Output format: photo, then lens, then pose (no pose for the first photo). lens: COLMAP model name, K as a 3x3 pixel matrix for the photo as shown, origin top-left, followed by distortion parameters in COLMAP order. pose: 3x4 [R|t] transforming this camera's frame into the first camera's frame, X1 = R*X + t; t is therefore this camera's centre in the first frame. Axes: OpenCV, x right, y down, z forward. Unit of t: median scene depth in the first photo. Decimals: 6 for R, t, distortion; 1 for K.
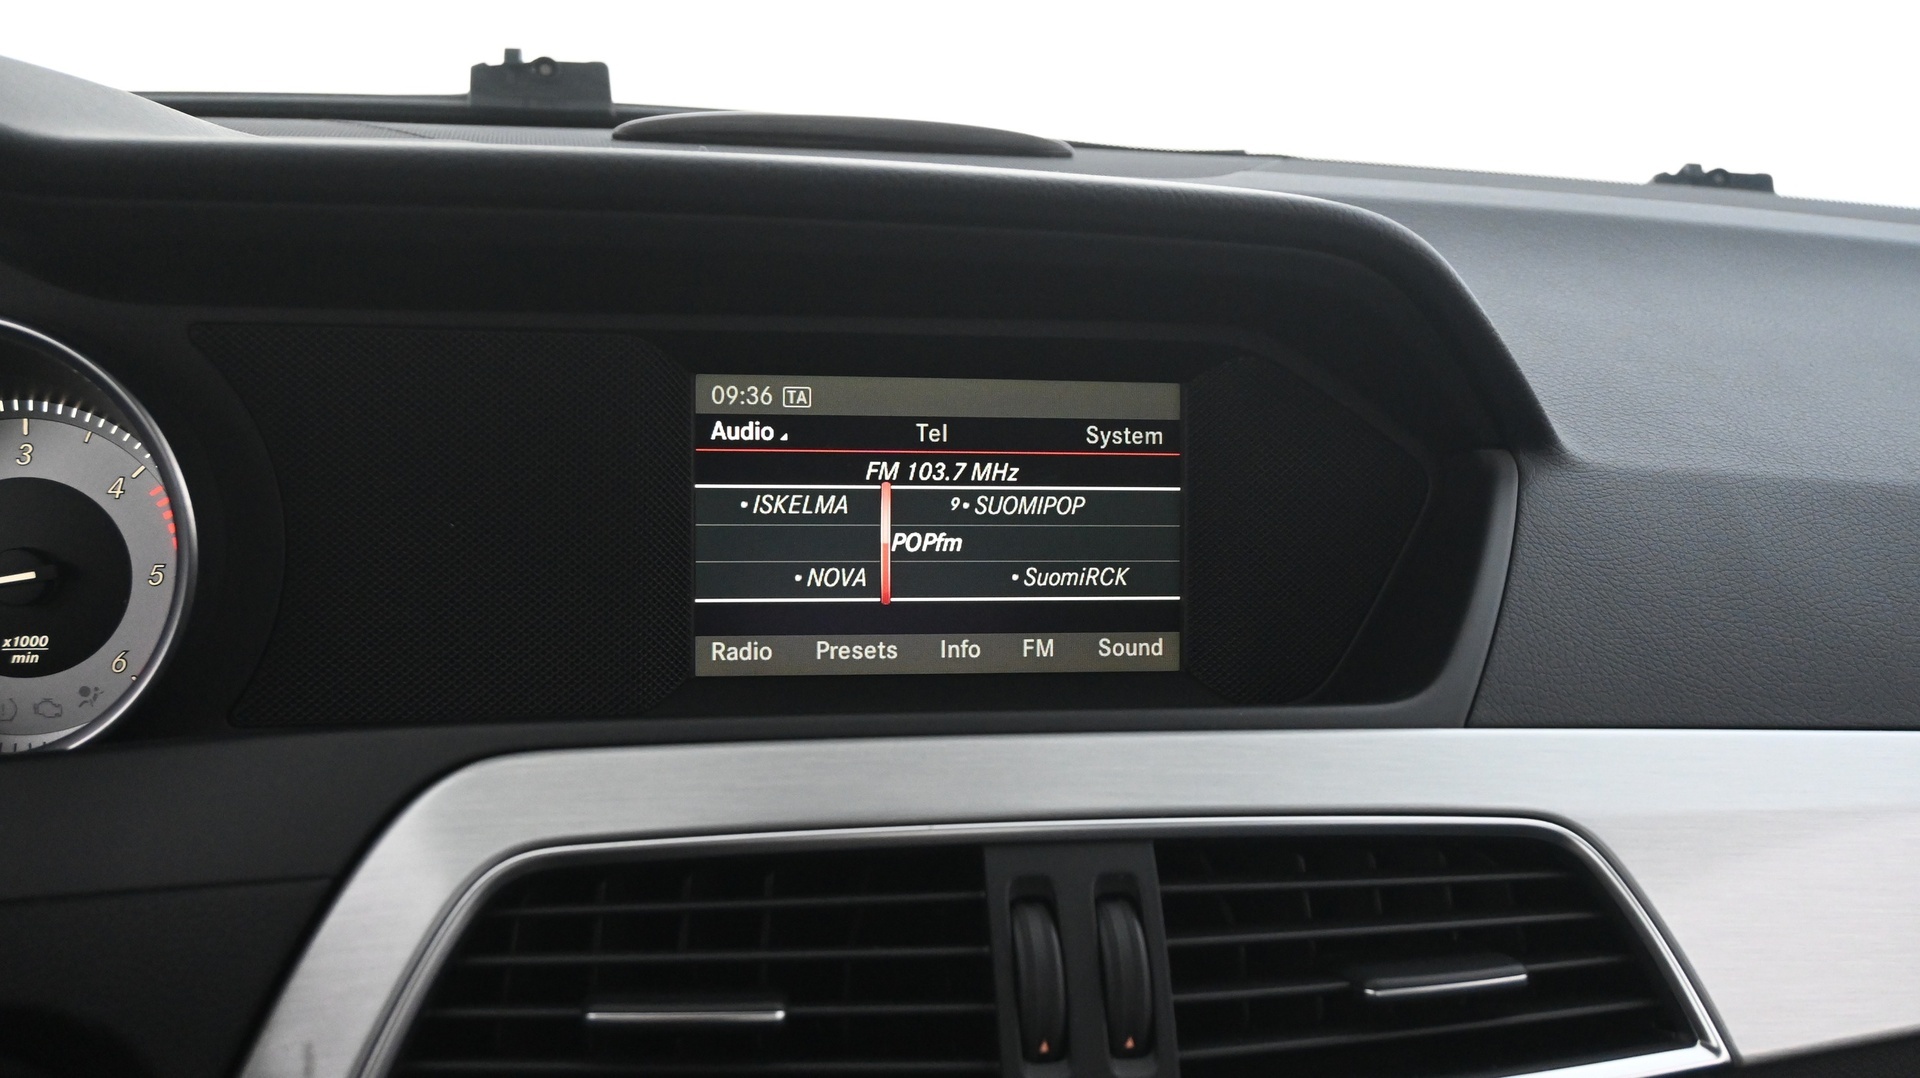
lens RADIAL K [[2023.2, 0, 944.9], [0, 2023.2, 544.2], [0, 0, 1]] dist [0.015672, 0.000000]
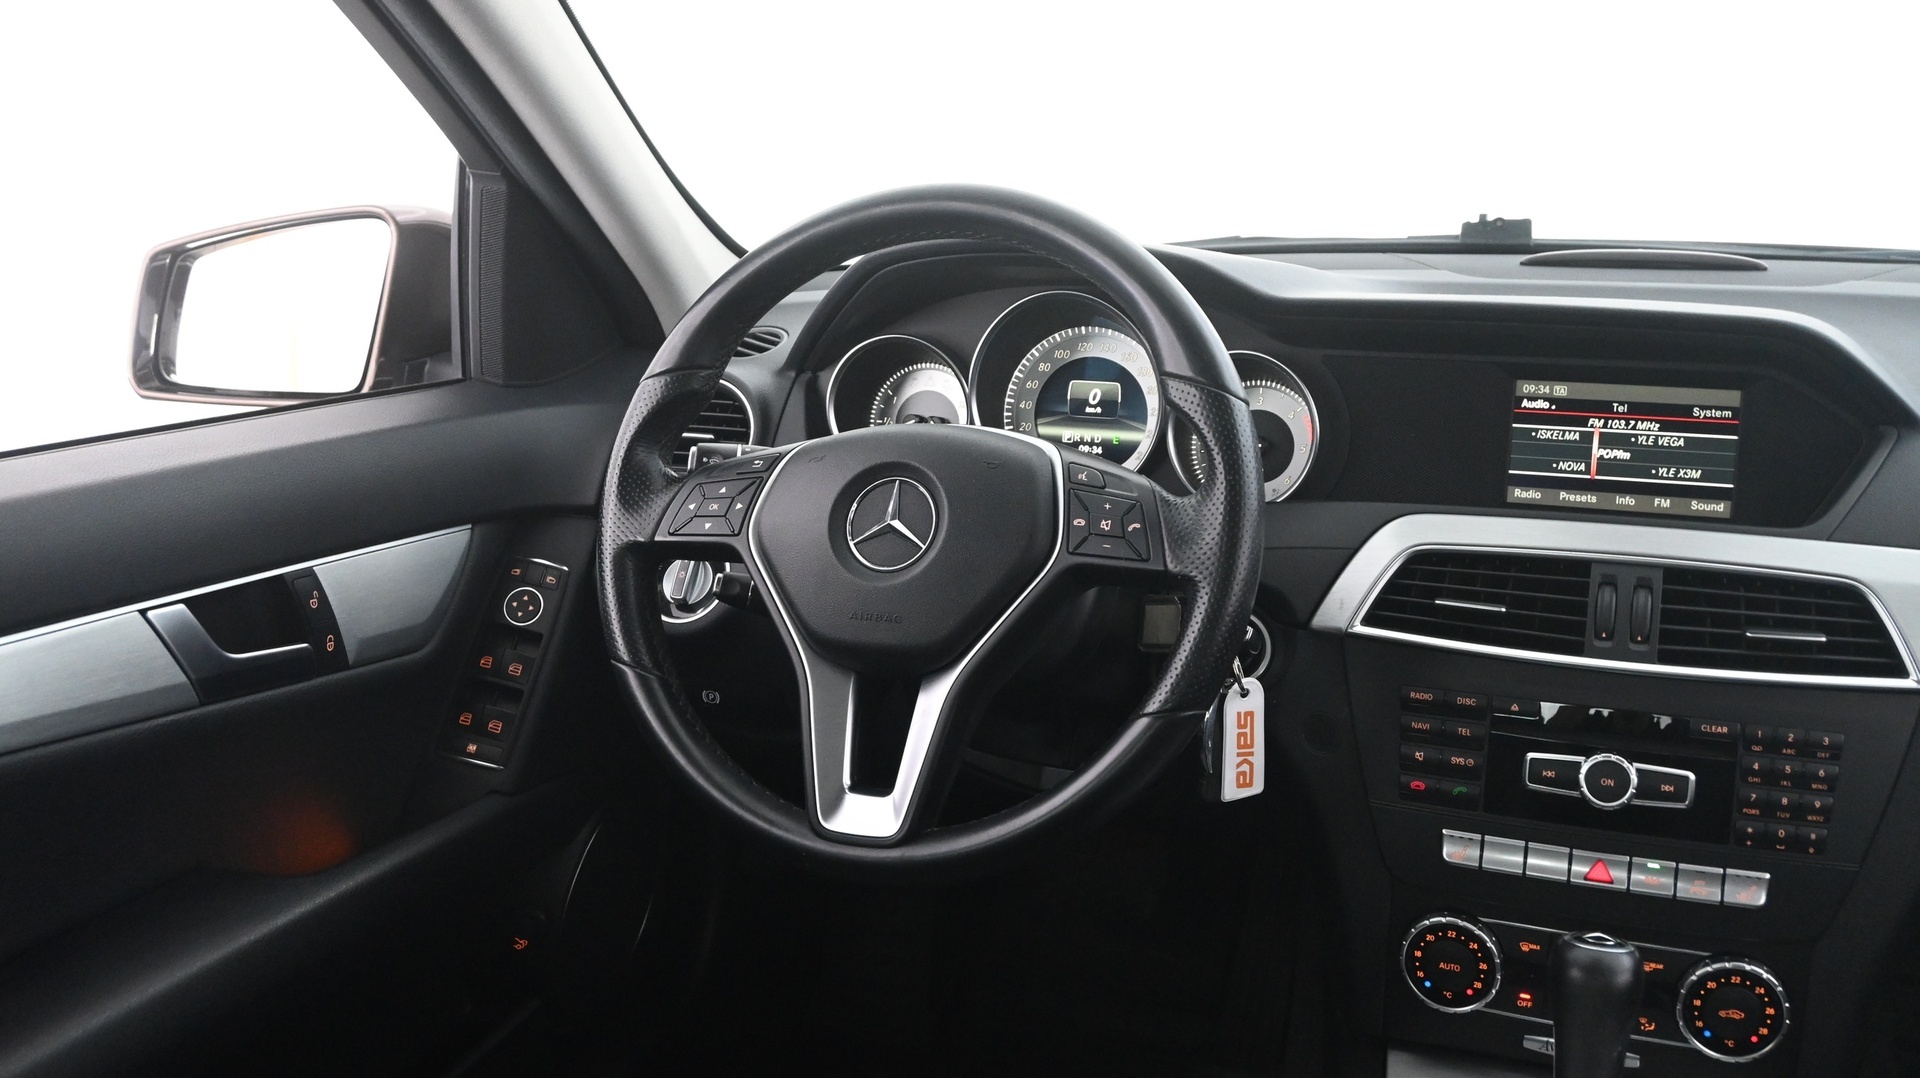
lens RADIAL K [[1678.6, 0, 957.2], [0, 1678.6, 533.4], [0, 0, 1]] dist [-0.008657, -0.005033]
pose [[0.843737, 0.082761, -0.530337, 0.395788], [-0.069747, 0.996569, 0.044555, 0.058488], [0.532205, -0.000603, 0.846615, -1.080038]]
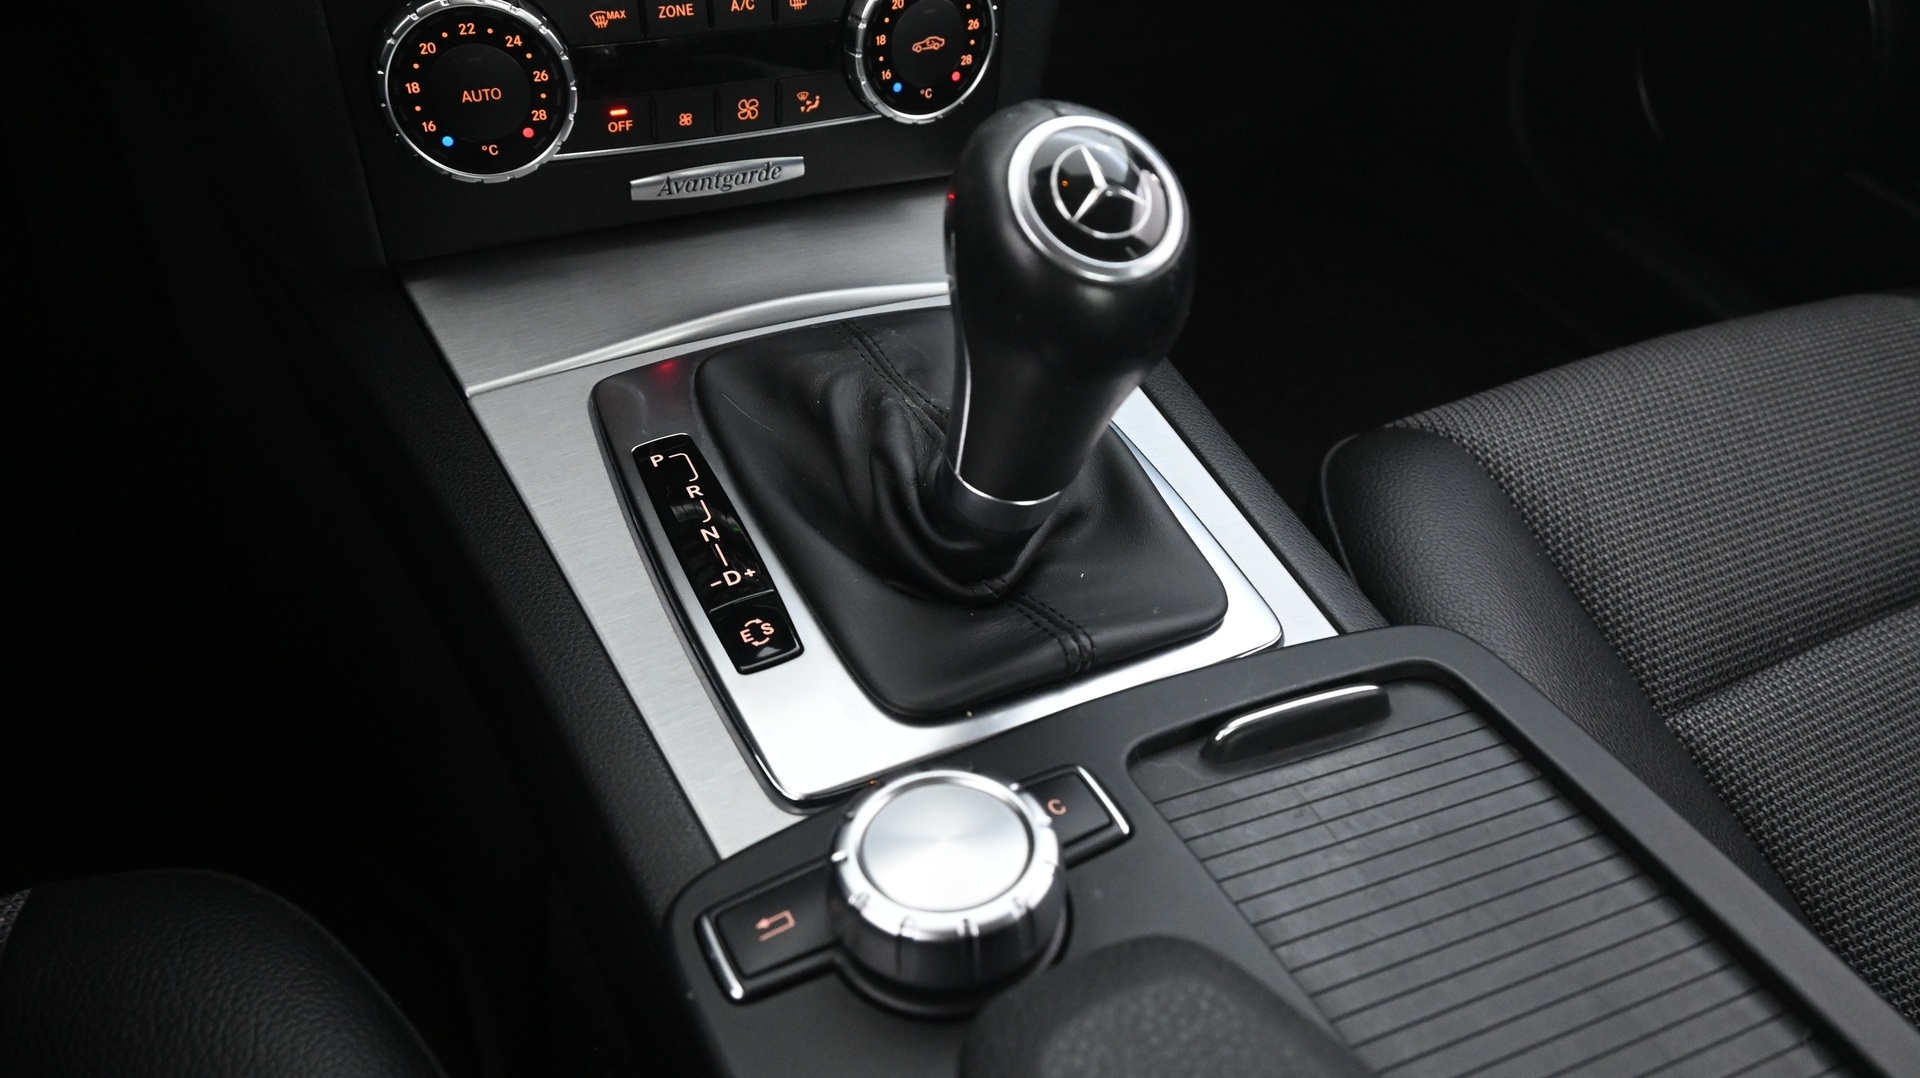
lens RADIAL K [[1313.6, 0, 956.6], [0, 1313.6, 534.2], [0, 0, 1]] dist [-0.007994, 0.002485]
pose [[0.966887, -0.146273, 0.209127, -0.015852], [0.014244, 0.849098, 0.528044, 0.397750], [-0.254807, -0.507580, 0.823065, -0.050699]]
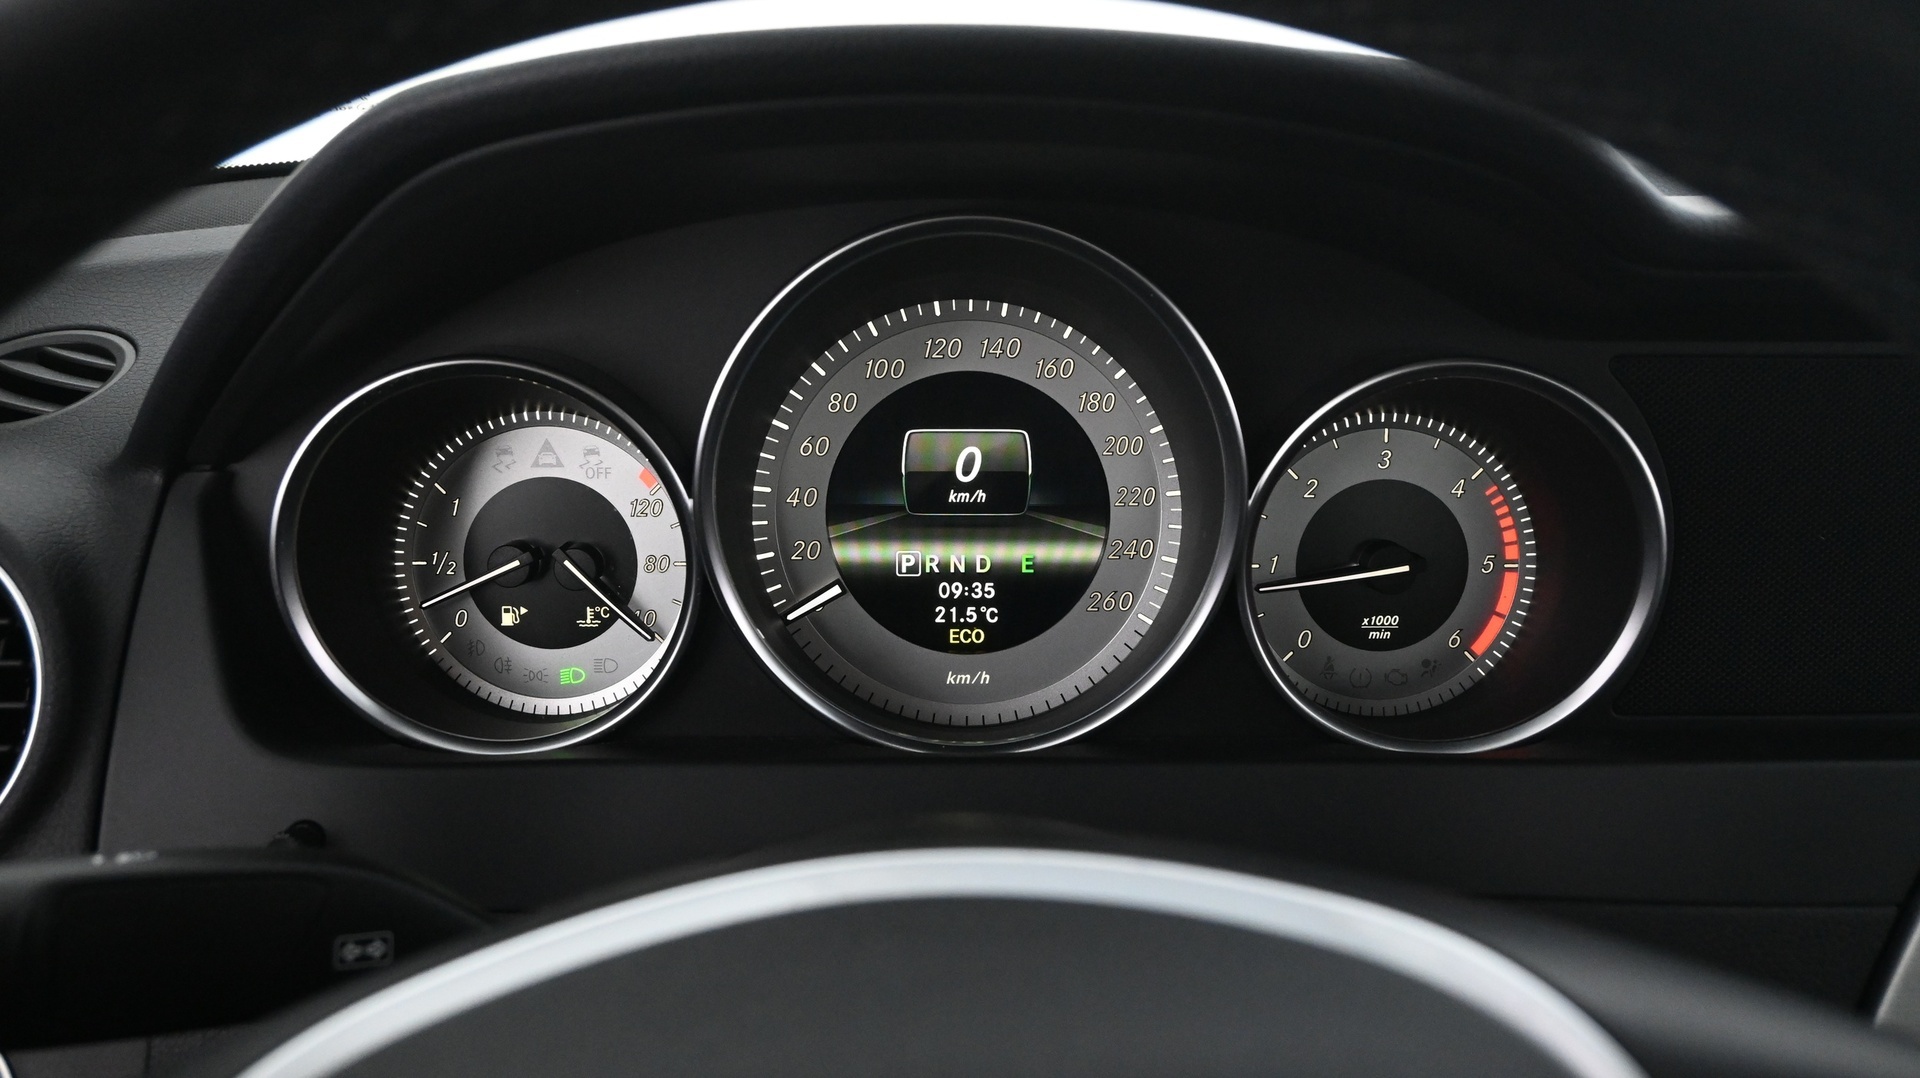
lens RADIAL K [[1451.0, 0, 949.3], [0, 1451.0, 531.7], [0, 0, 1]] dist [-0.030850, 0.000711]
pose [[0.980900, 0.024199, -0.192999, -0.523366], [-0.001743, 0.993285, 0.115681, -0.095736], [0.194503, -0.113135, 0.974356, 0.145369]]
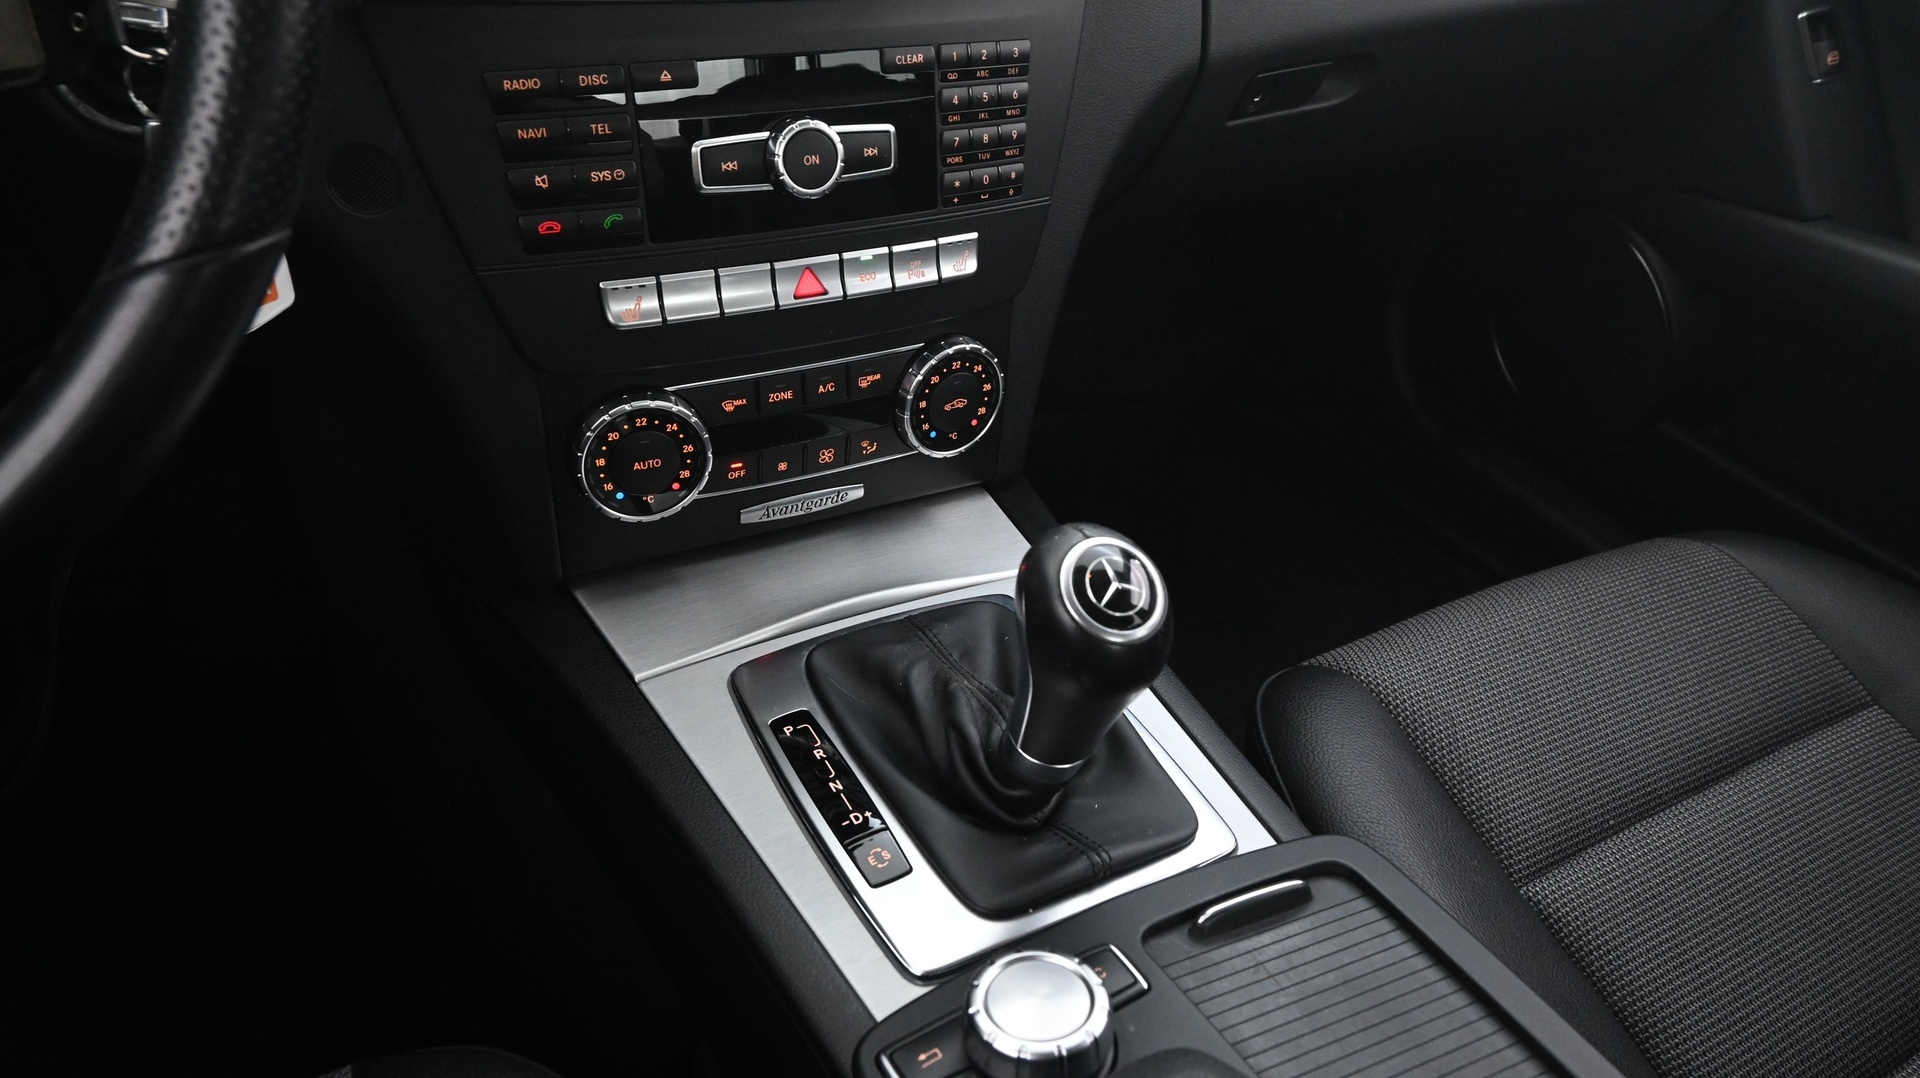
lens RADIAL K [[1313.6, 0, 959.2], [0, 1313.6, 537.3], [0, 0, 1]] dist [-0.007994, 0.002485]
pose [[0.950721, -0.143282, 0.274954, -0.145416], [0.014689, 0.906632, 0.421667, 0.189898], [-0.309699, -0.396849, 0.864059, -0.242871]]
